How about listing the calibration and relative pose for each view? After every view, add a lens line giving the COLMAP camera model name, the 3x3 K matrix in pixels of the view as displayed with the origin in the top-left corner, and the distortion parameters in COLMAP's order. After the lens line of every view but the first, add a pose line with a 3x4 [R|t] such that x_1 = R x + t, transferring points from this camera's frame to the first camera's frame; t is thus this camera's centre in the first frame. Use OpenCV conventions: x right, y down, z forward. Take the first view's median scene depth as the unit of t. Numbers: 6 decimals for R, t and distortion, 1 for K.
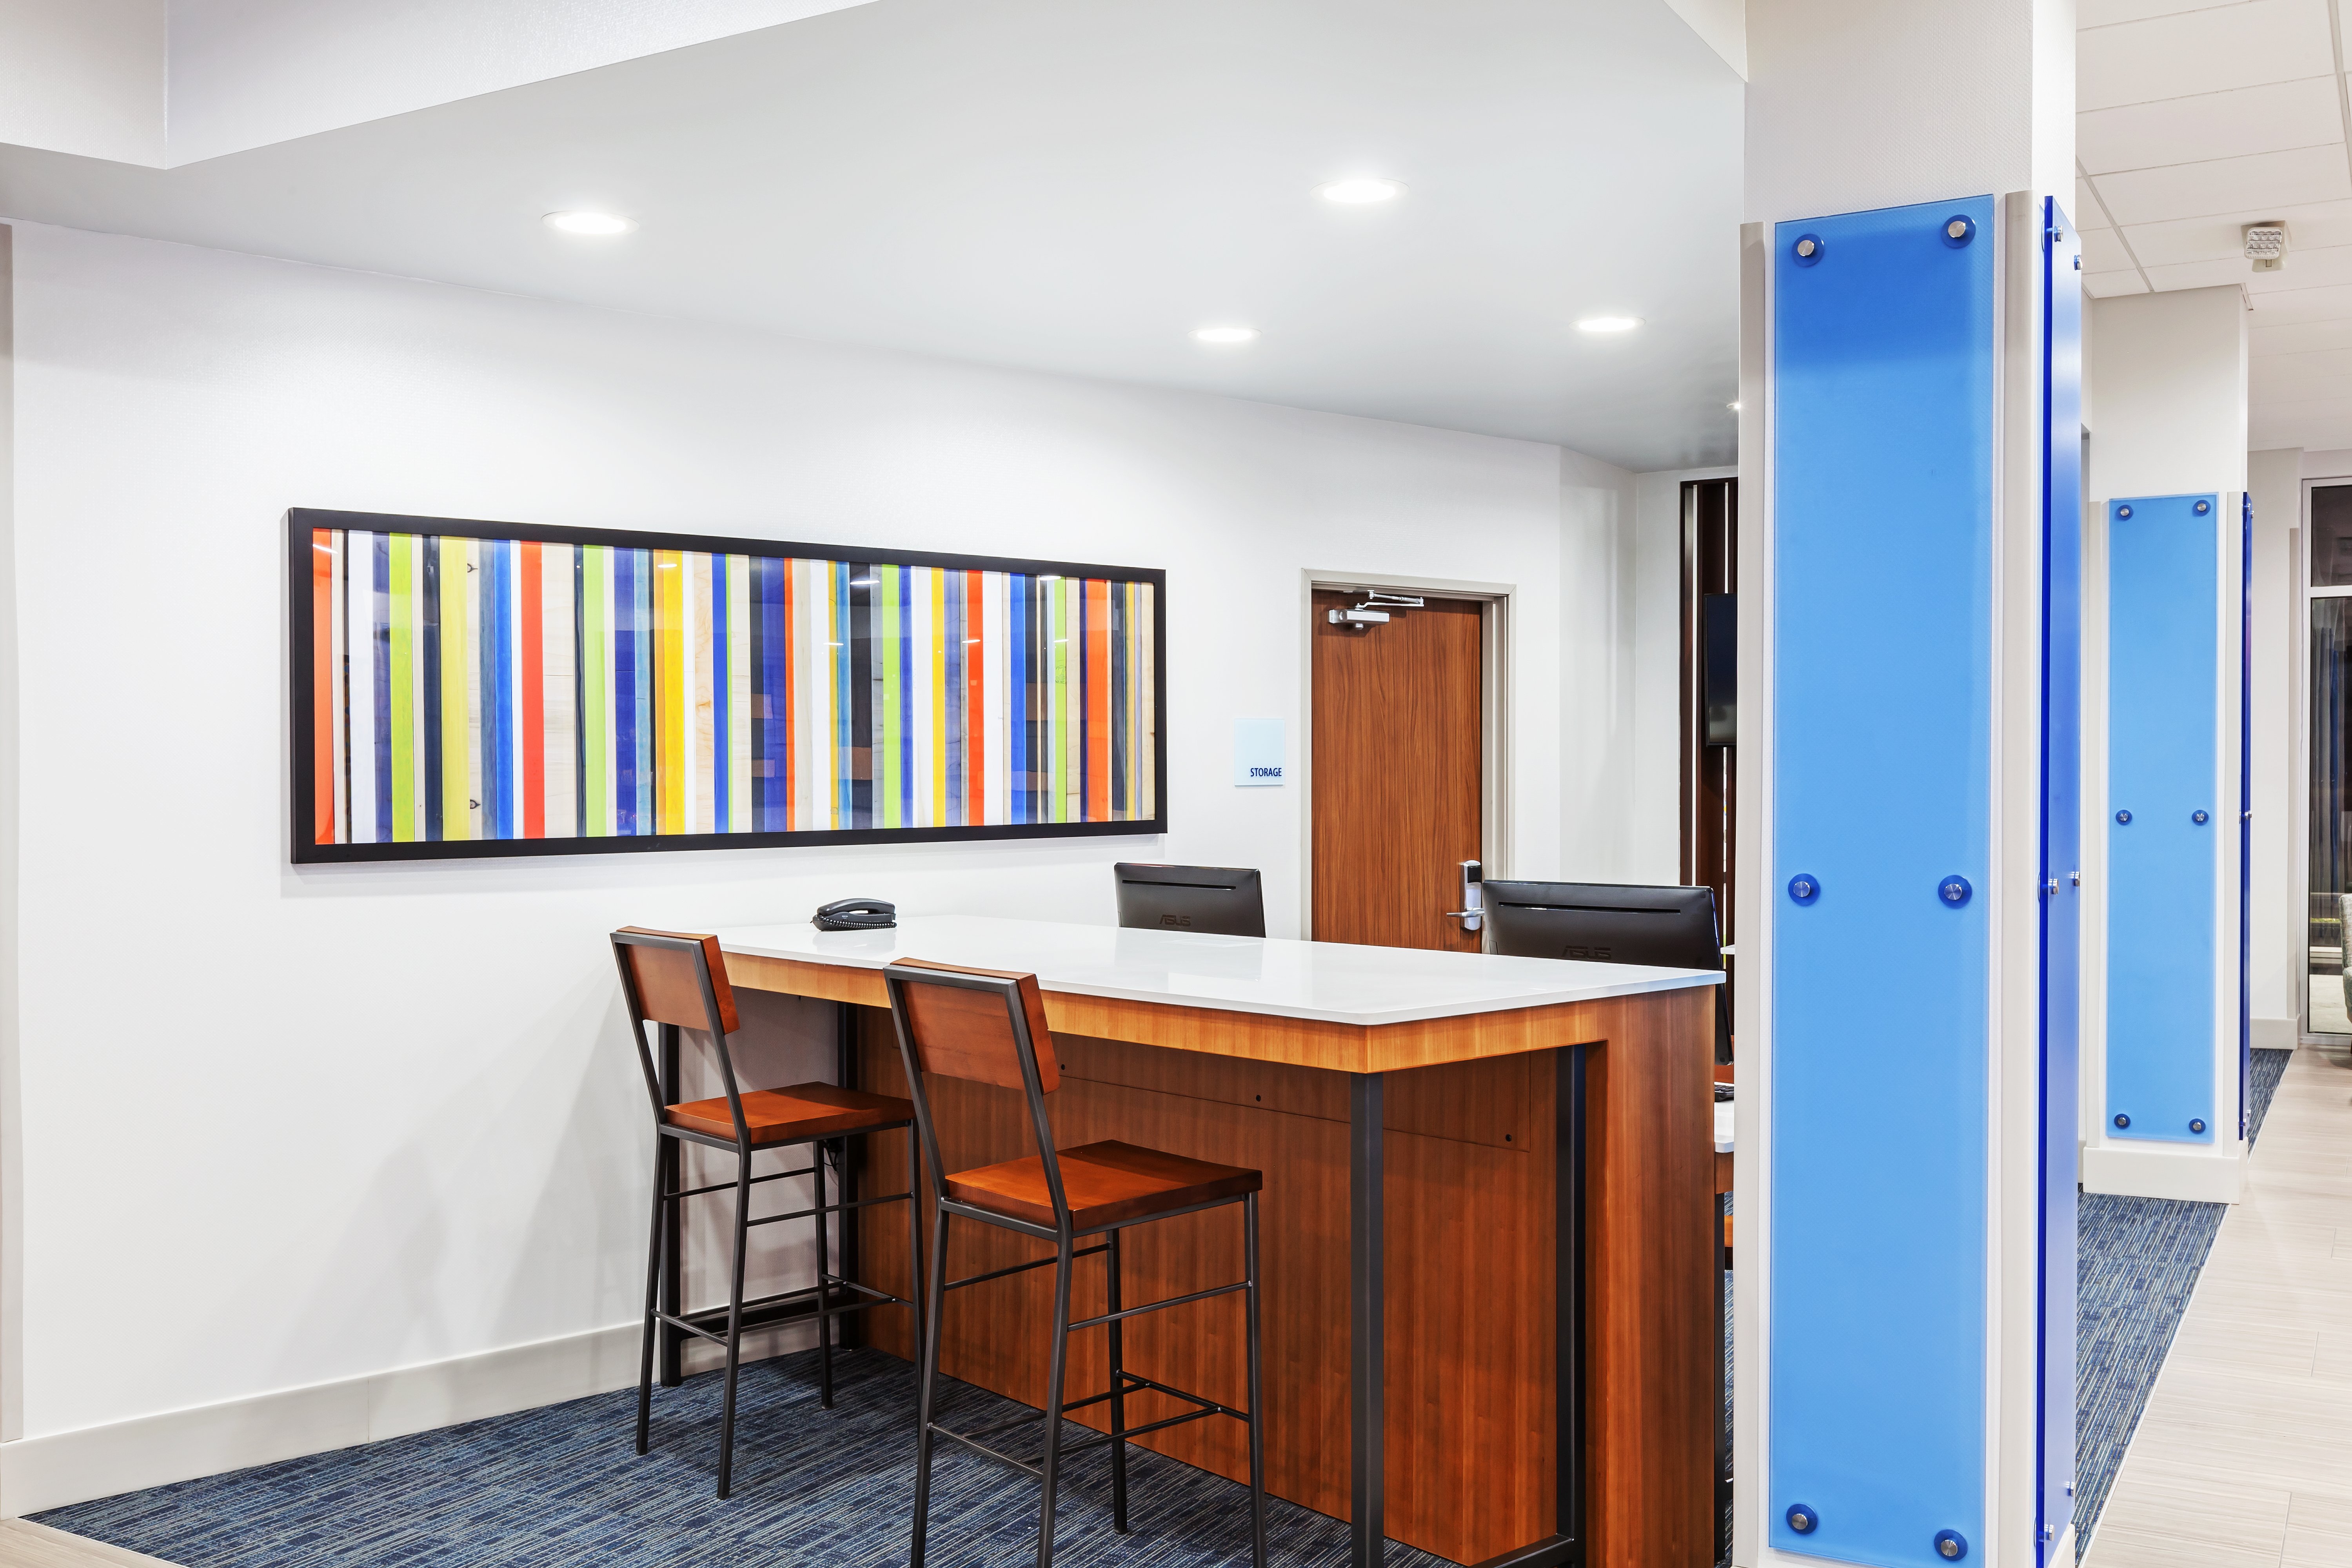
lens RADIAL K [[2164.0, 0, 1176.0], [0, 2164.0, 784.0], [0, 0, 1]] dist [-0.003840, -0.001547]
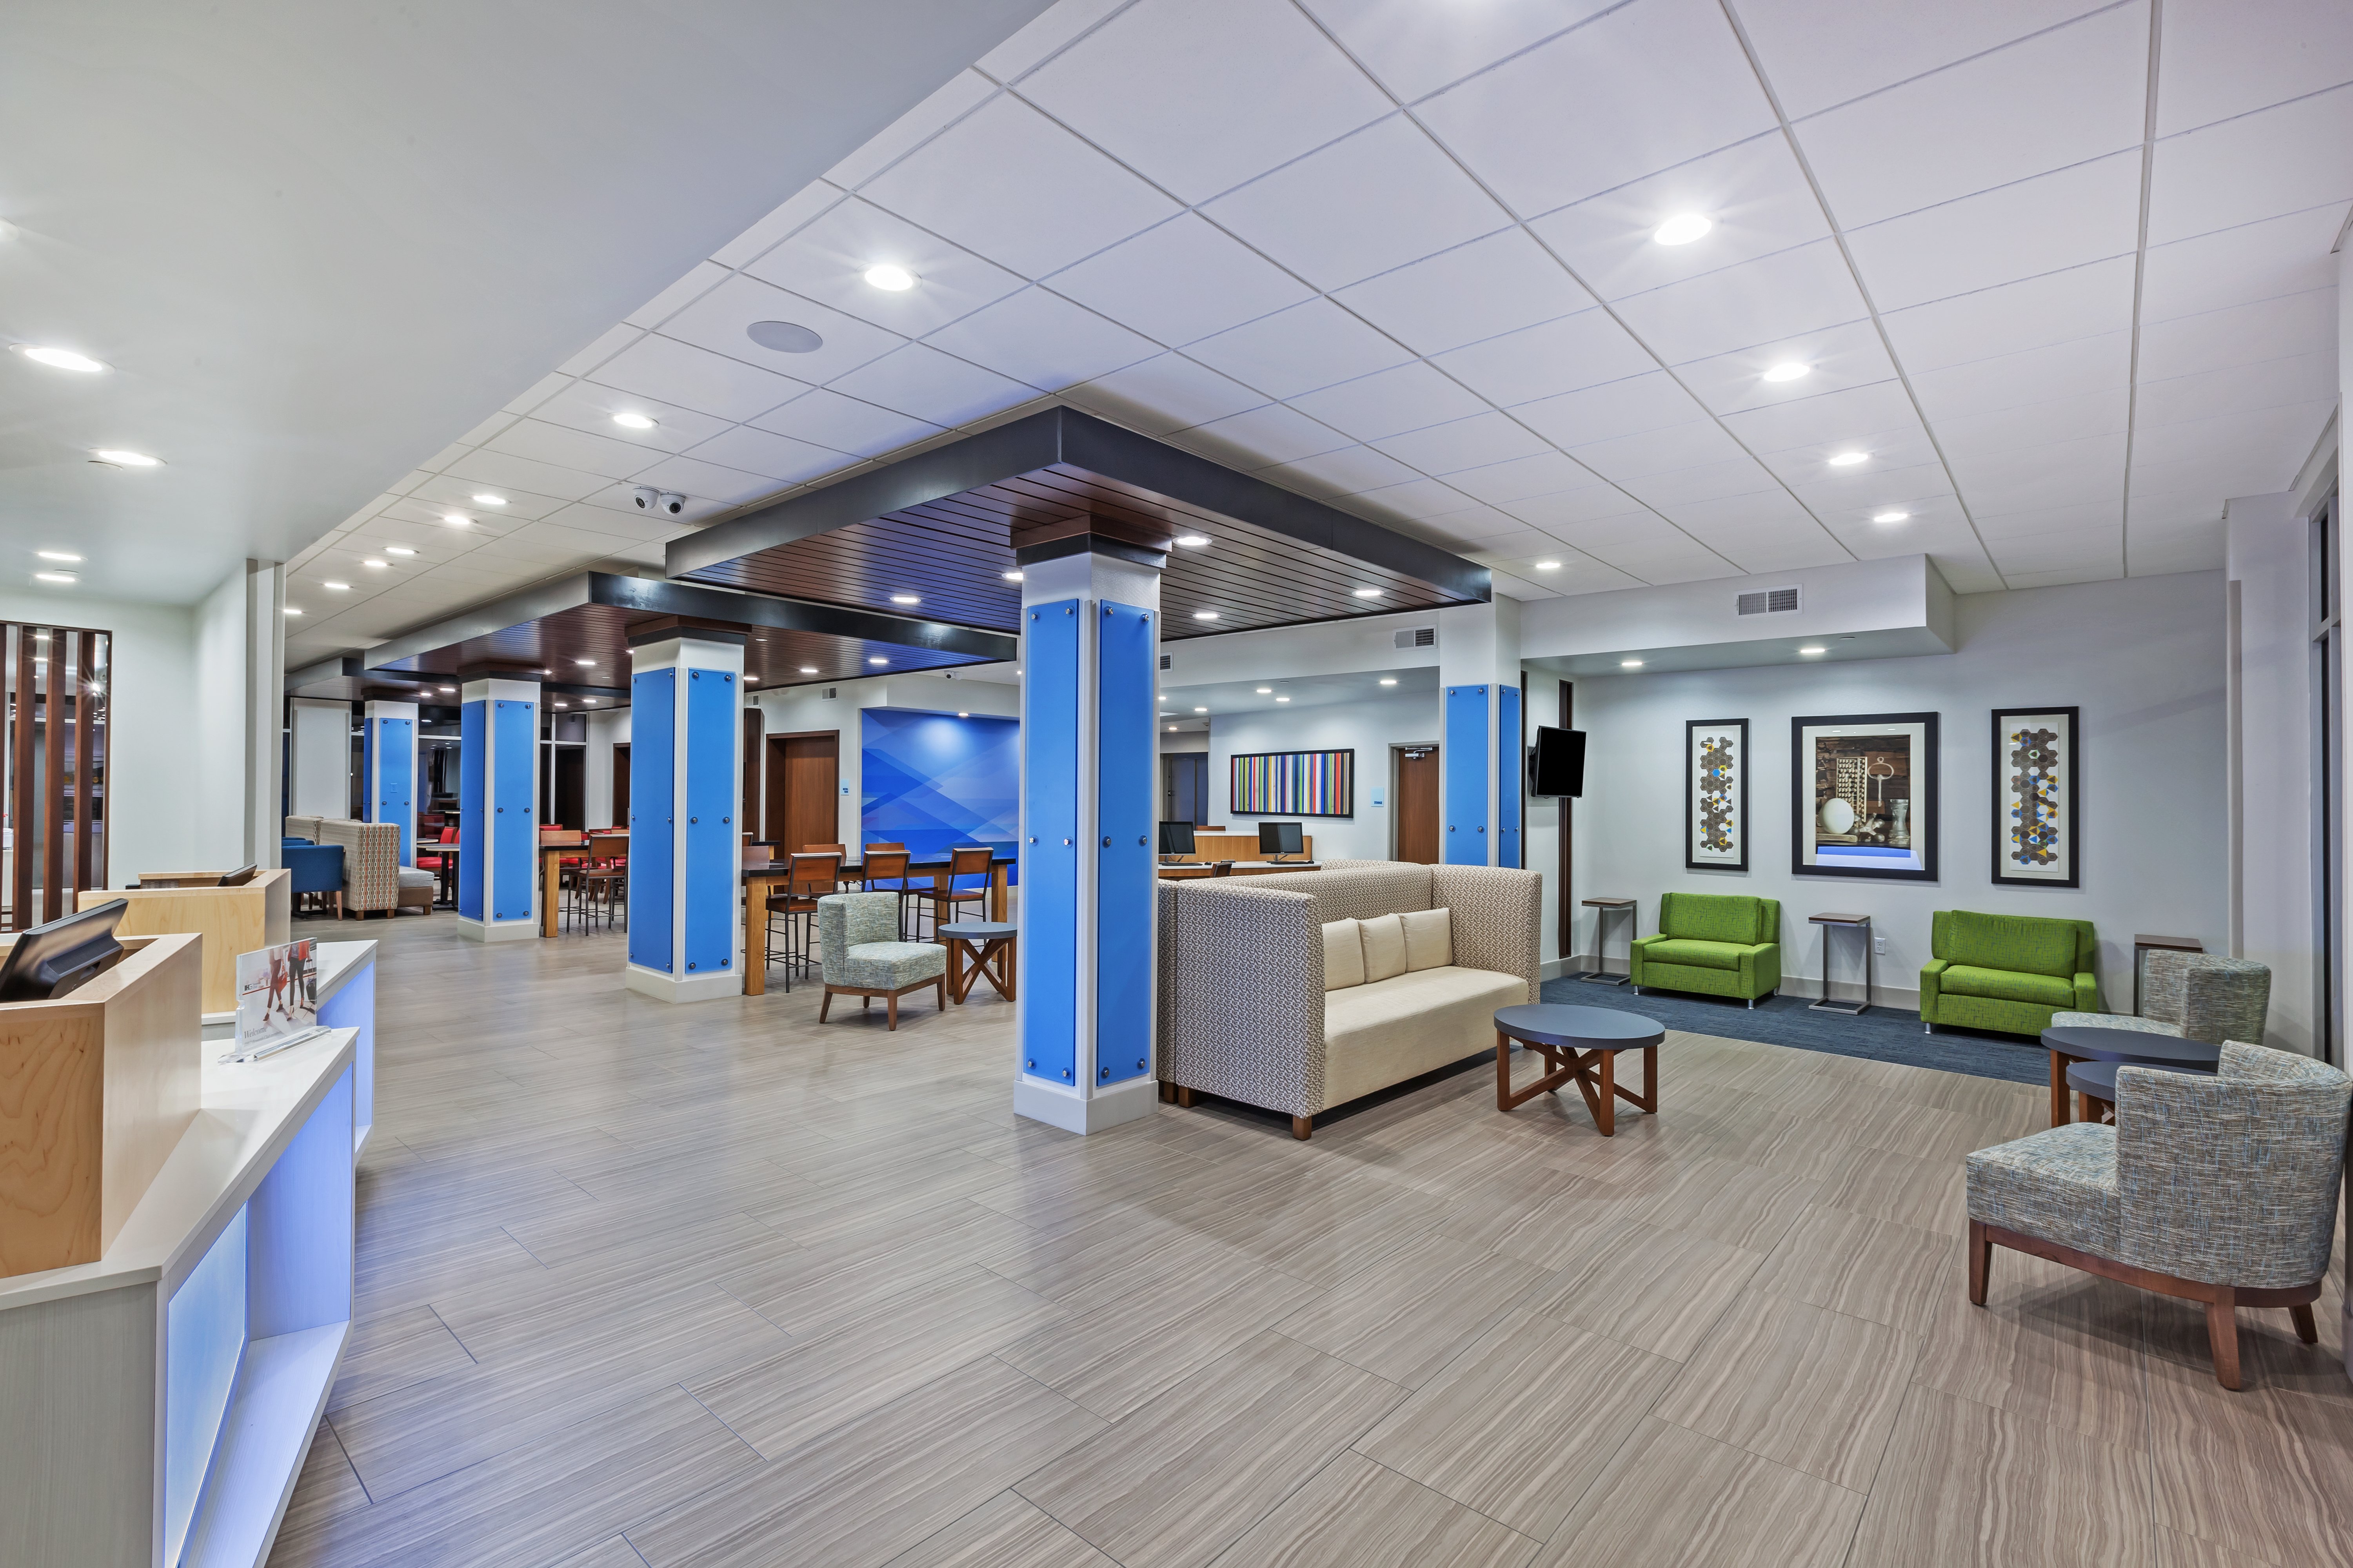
lens RADIAL K [[1046.9, 0, 1203.5], [0, 1046.9, 790.2], [0, 0, 1]] dist [0.000311, 0.000158]
pose [[-0.183198, -0.000707, -0.983076, 2.010522], [-0.017815, 0.999838, 0.002600, -0.028530], [0.982915, 0.017989, -0.183181, 1.182682]]
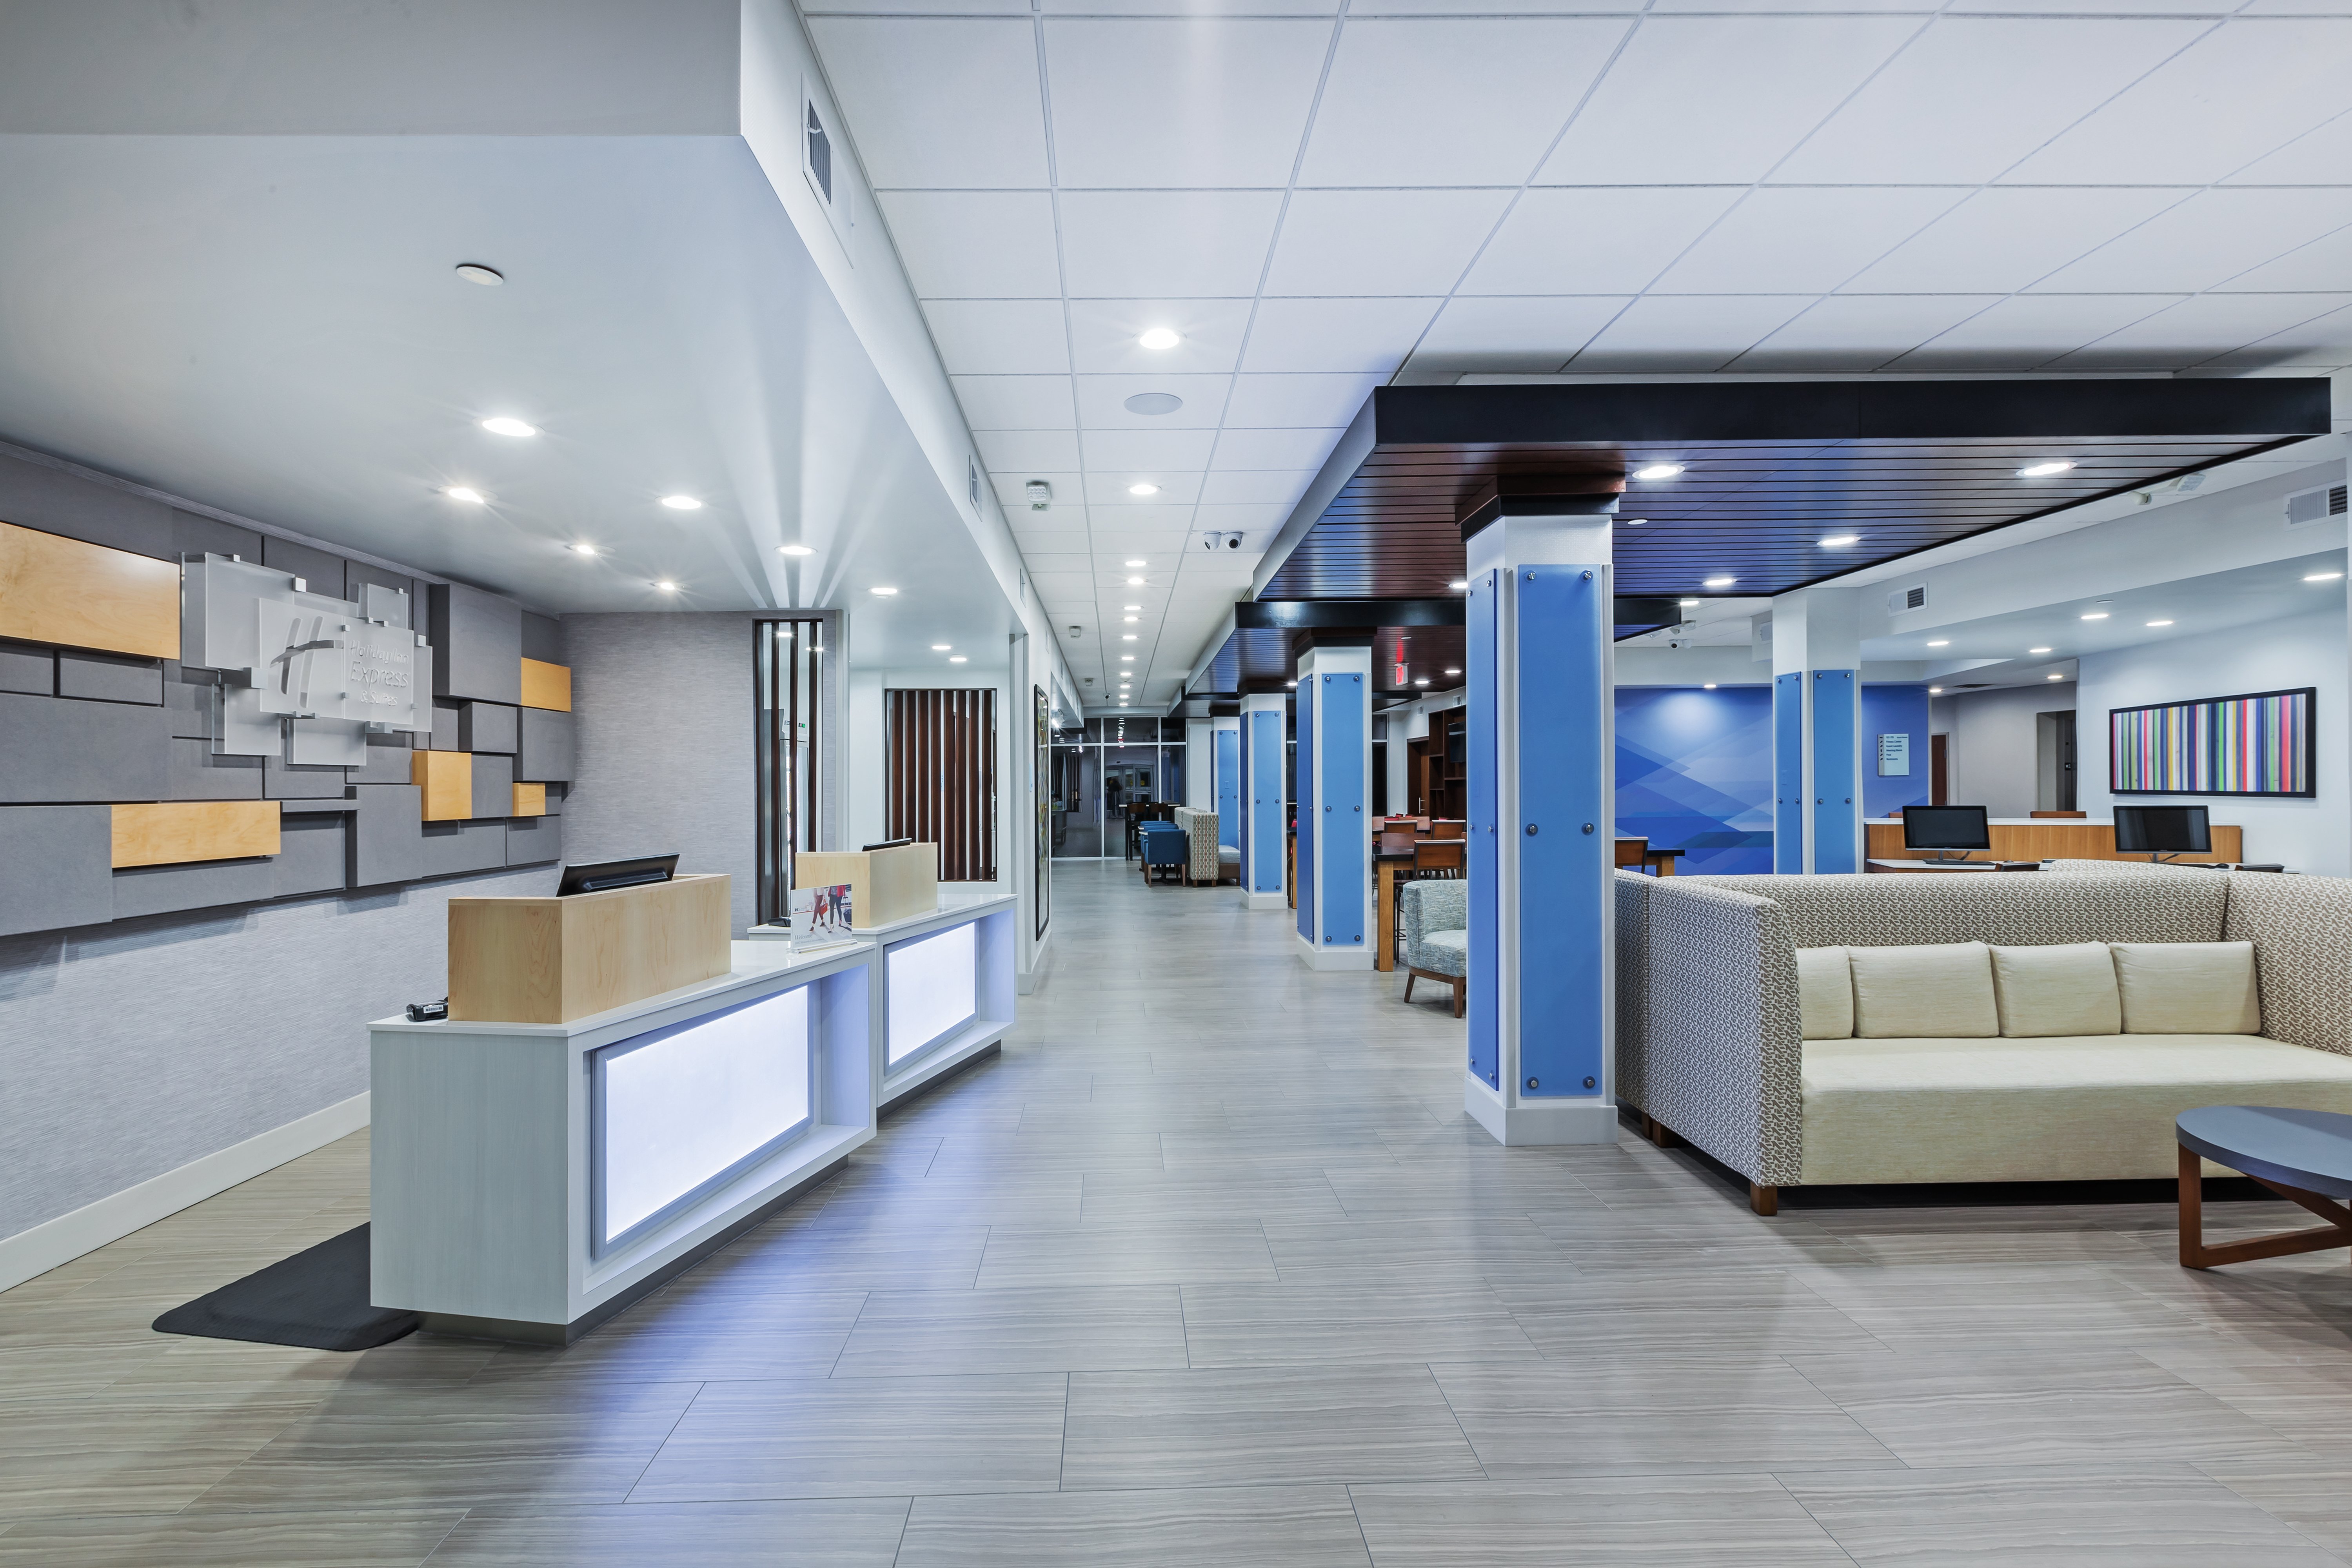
lens RADIAL K [[1086.0, 0, 1148.0], [0, 1086.0, 777.7], [0, 0, 1]] dist [-0.003023, -0.000321]
pose [[-0.851153, 0.017319, -0.524633, 1.859672], [0.018308, 0.999827, 0.003304, -0.029243], [0.524599, -0.006792, -0.851322, 1.465907]]
